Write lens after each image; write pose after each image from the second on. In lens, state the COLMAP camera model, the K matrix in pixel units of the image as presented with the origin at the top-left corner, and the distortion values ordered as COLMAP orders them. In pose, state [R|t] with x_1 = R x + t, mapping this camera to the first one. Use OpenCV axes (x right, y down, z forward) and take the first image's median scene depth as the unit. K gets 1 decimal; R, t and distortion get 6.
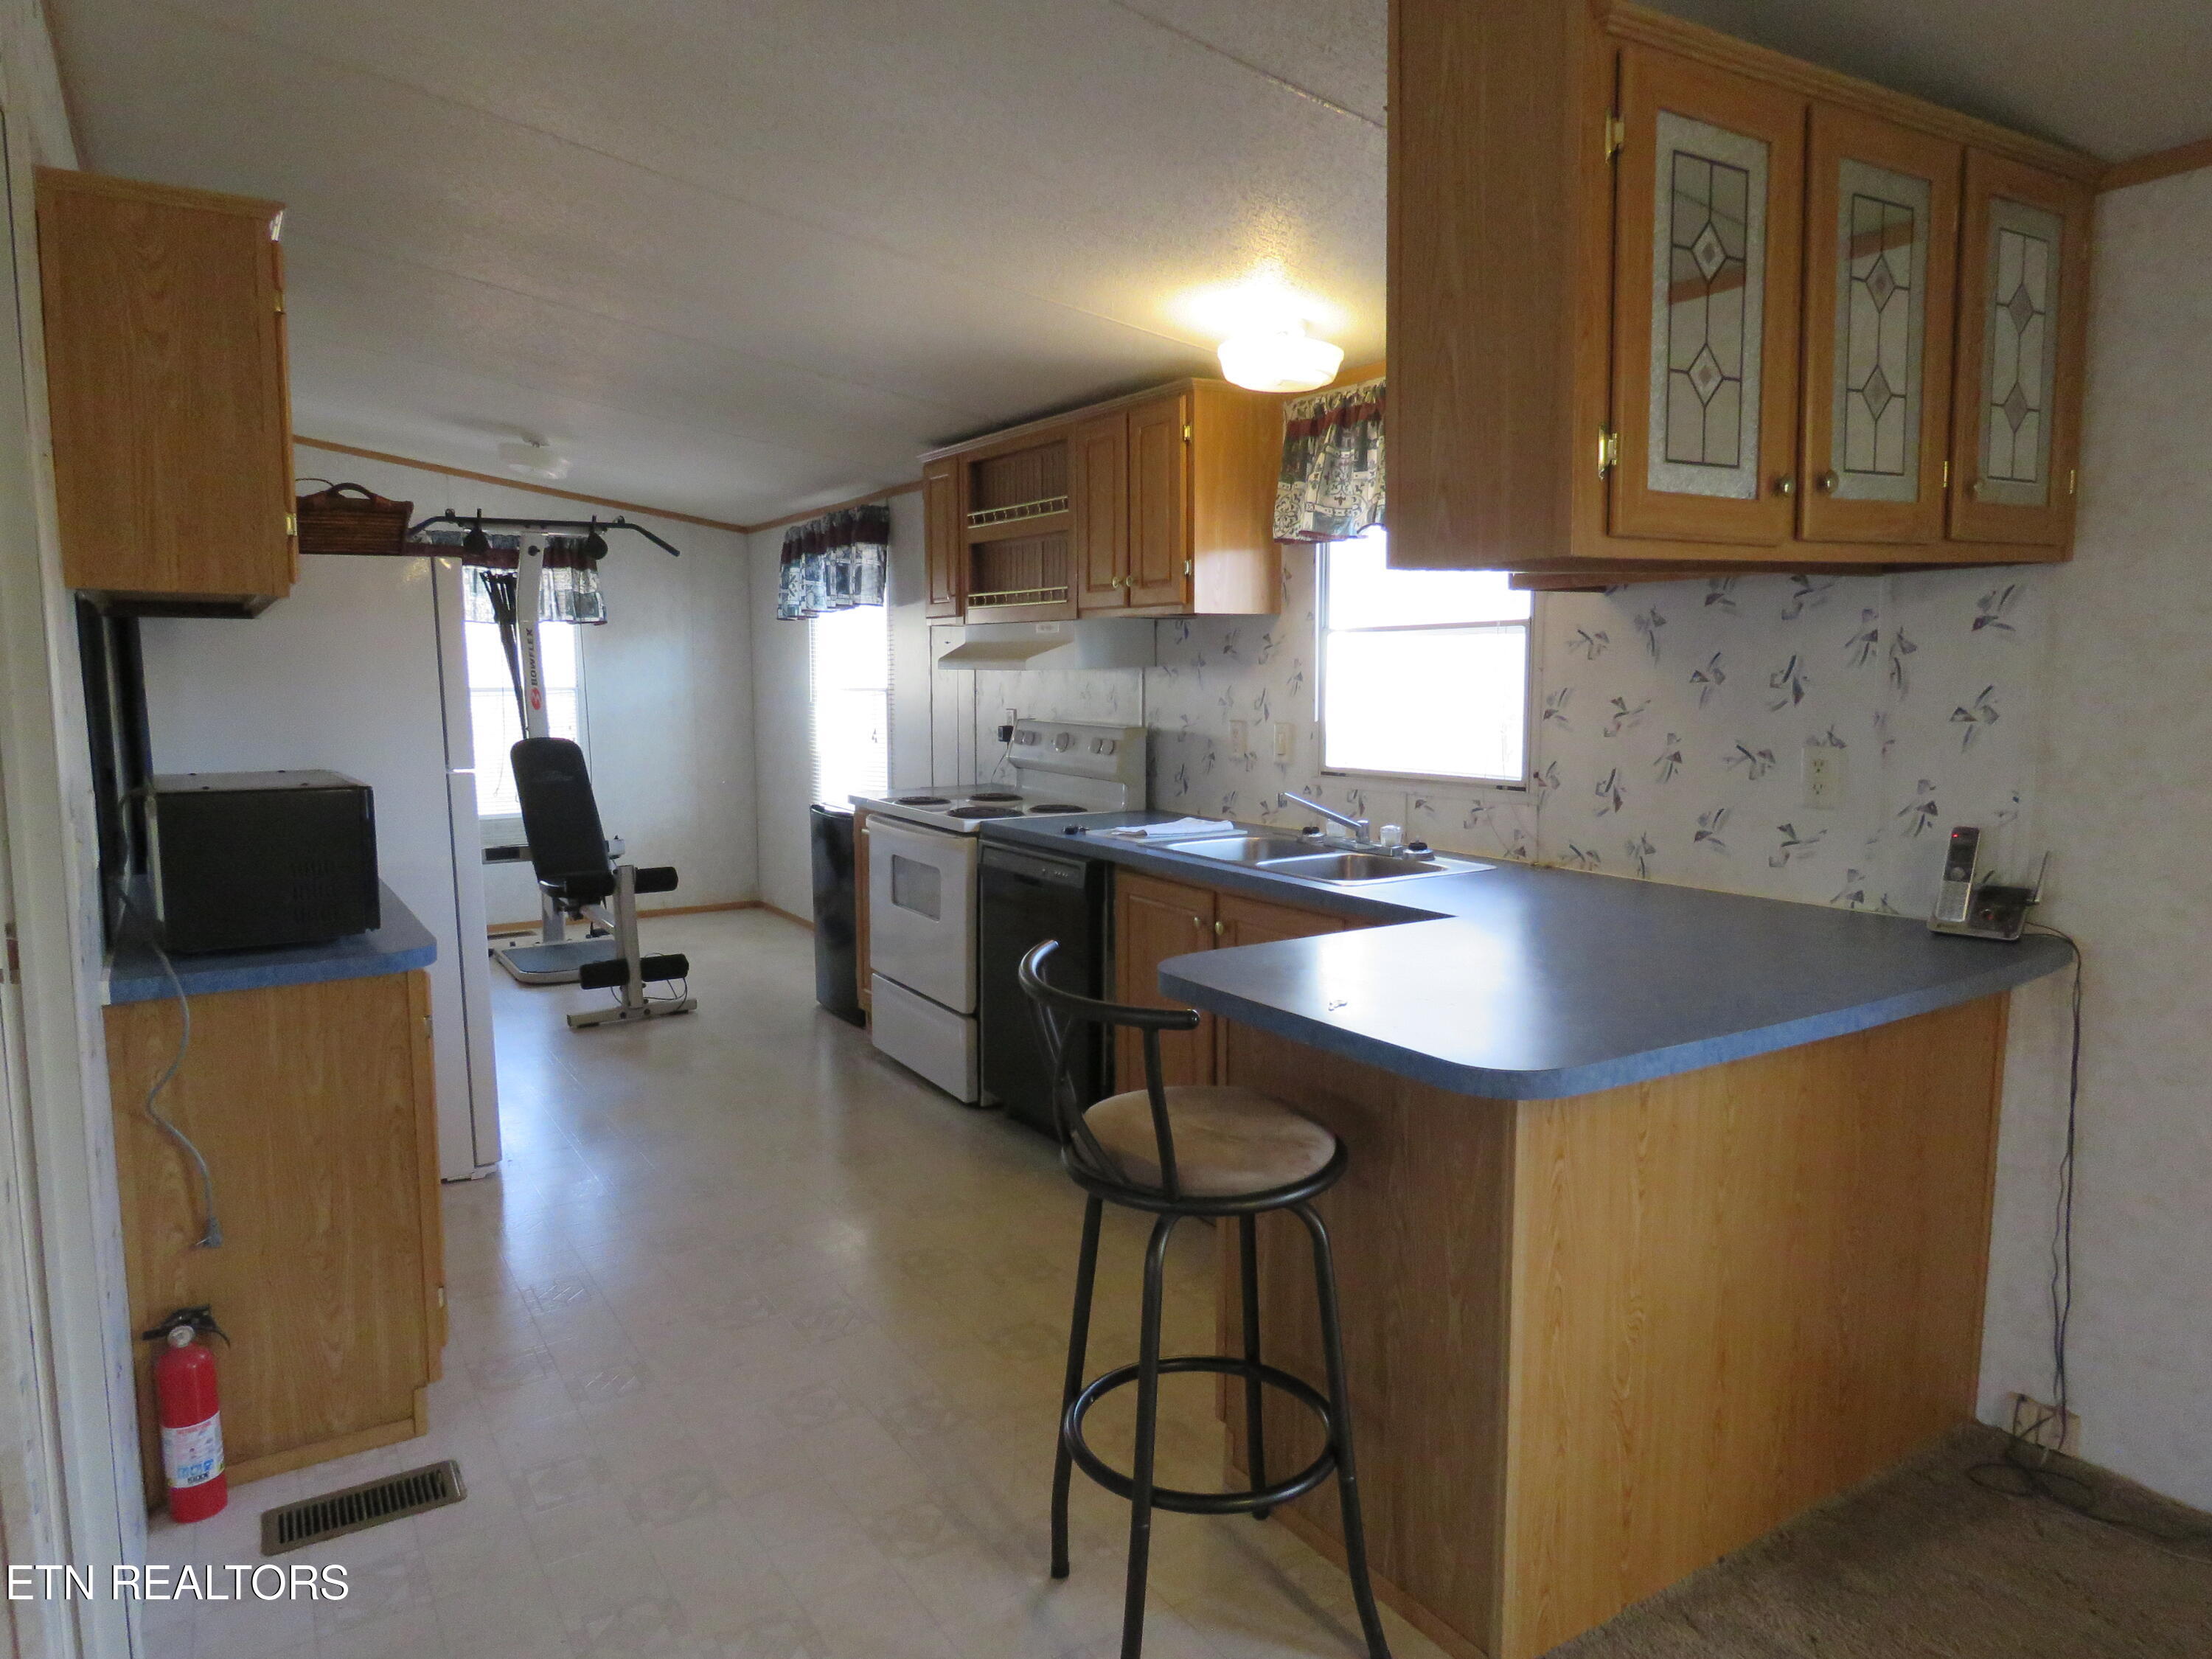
lens RADIAL K [[1410.5, 0, 1103.4], [0, 1410.5, 835.7], [0, 0, 1]] dist [-0.002323, -0.000819]
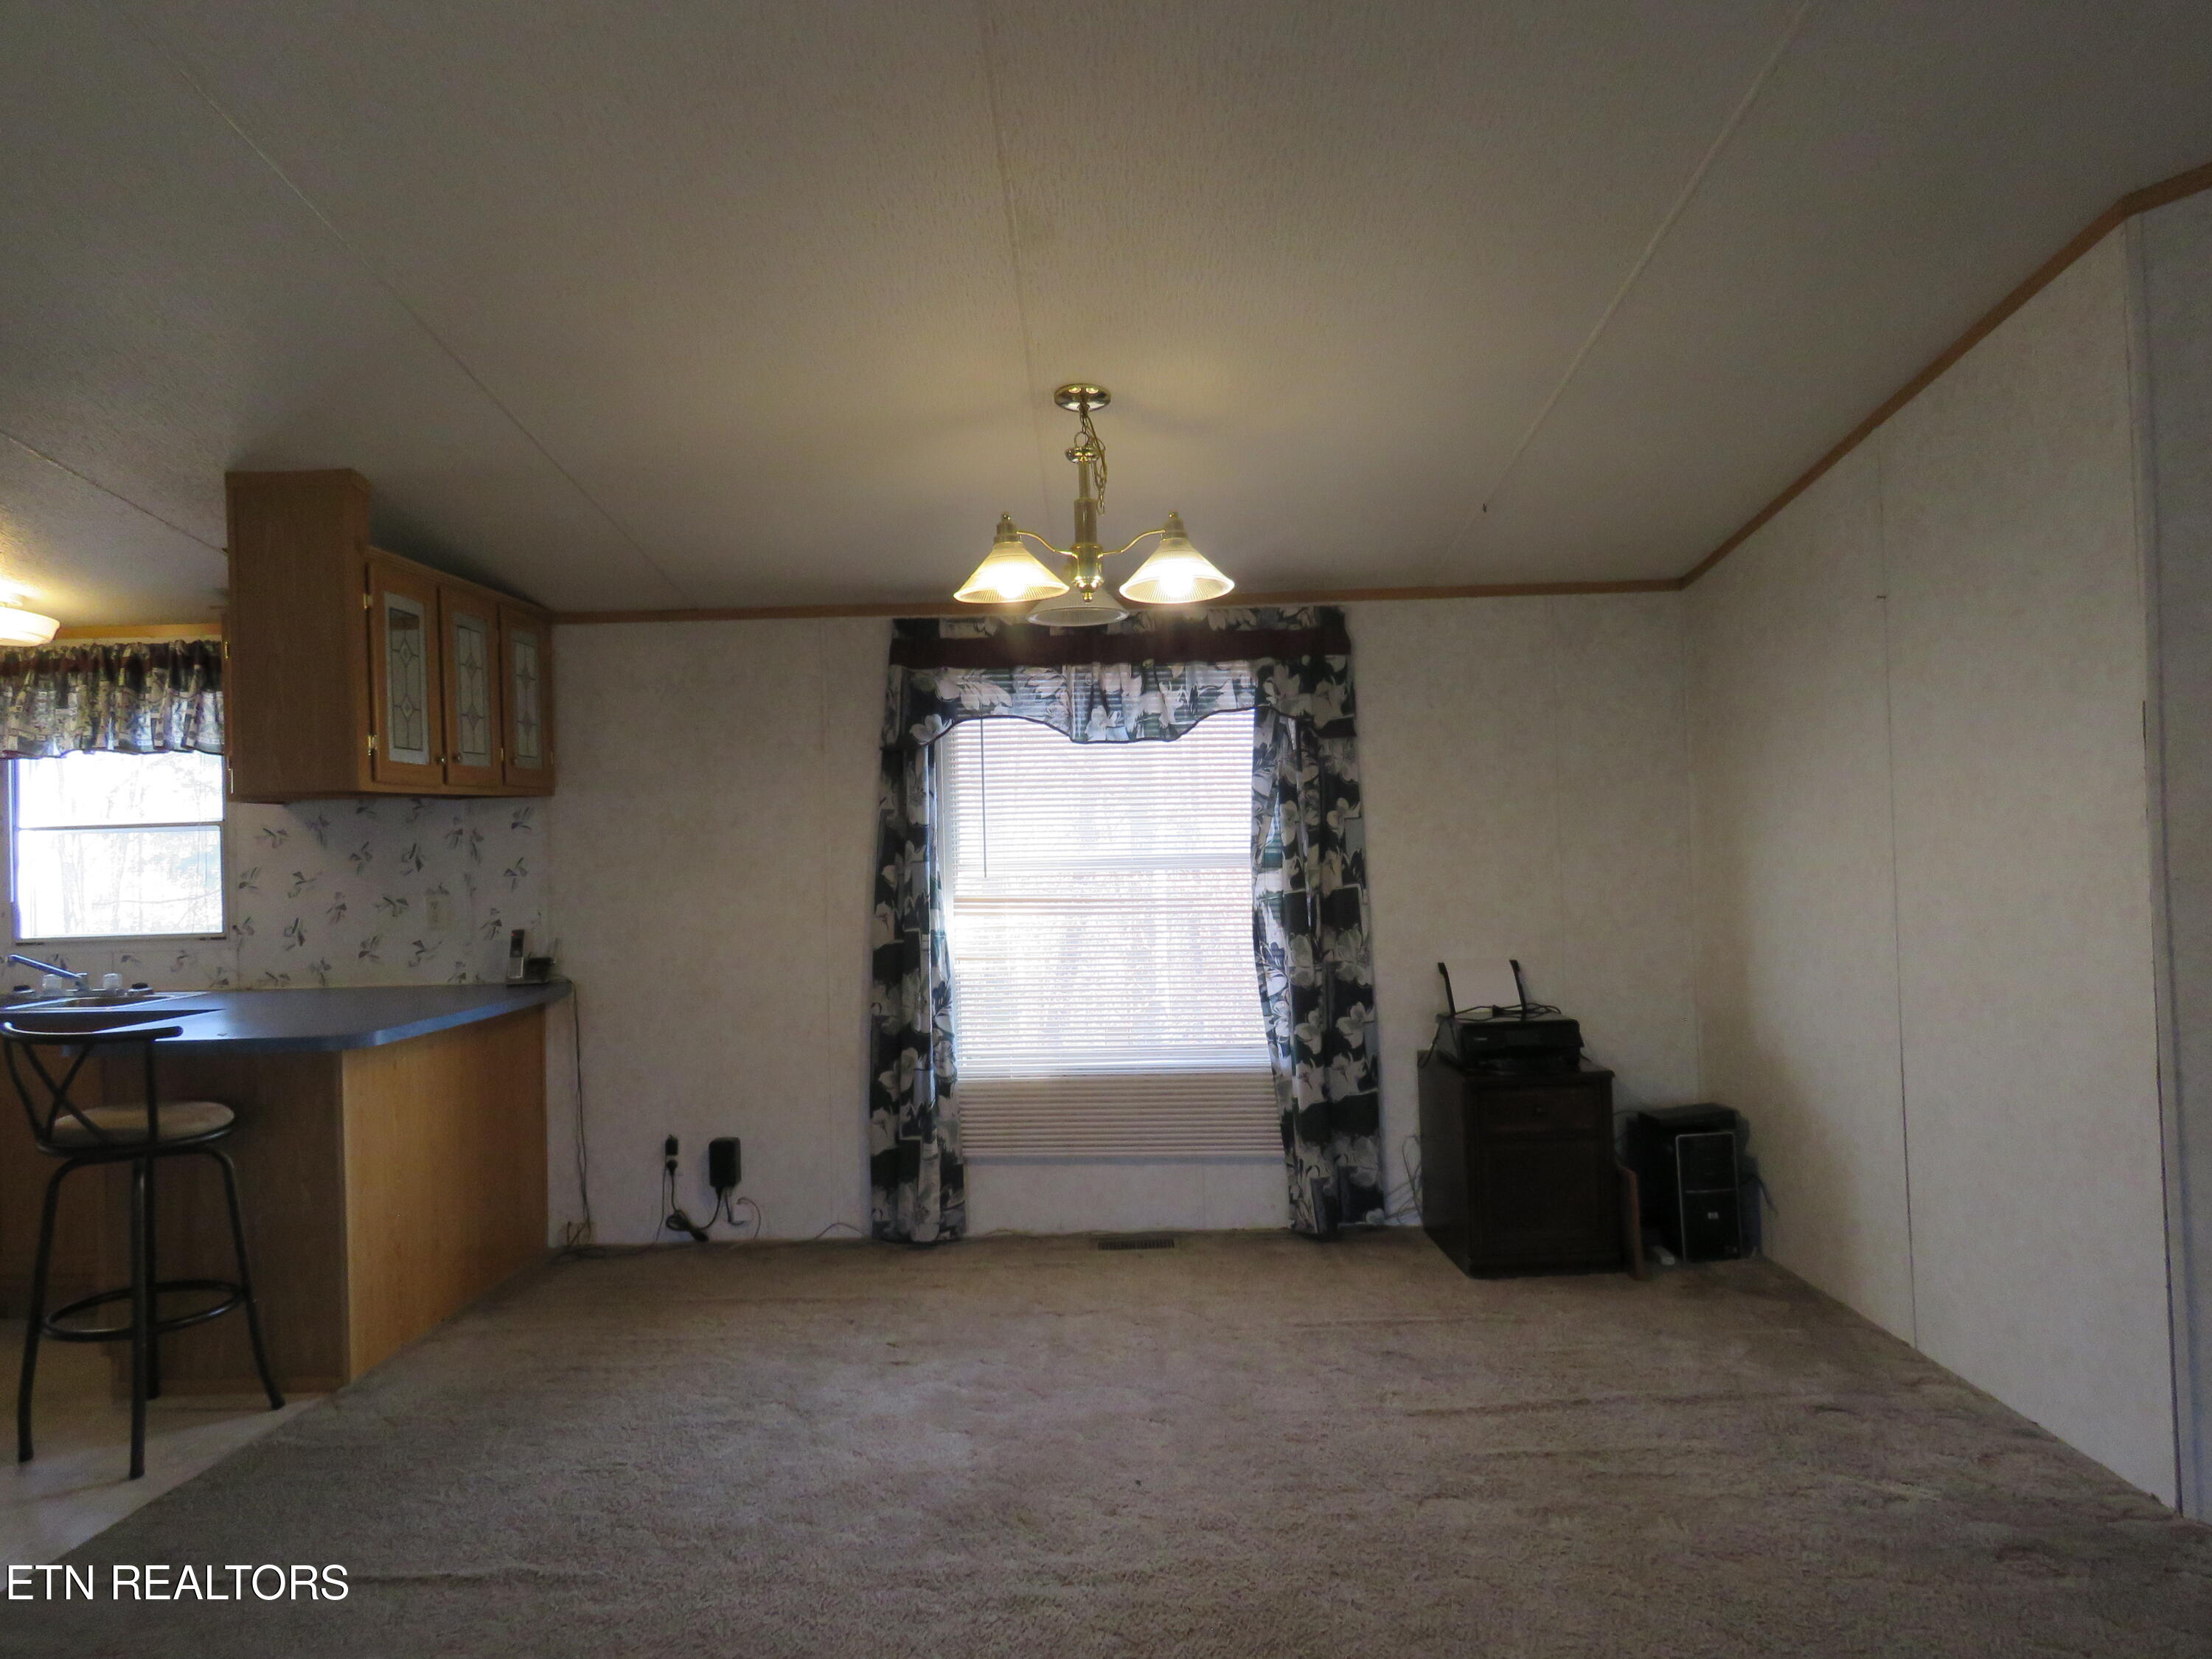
lens RADIAL K [[1410.5, 0, 1106.4], [0, 1410.5, 833.1], [0, 0, 1]] dist [-0.002323, -0.000819]
pose [[0.538629, 0.005009, 0.842528, -0.524521], [0.120014, 0.989329, -0.082607, 0.107400], [-0.833951, 0.145609, 0.532281, -0.649517]]
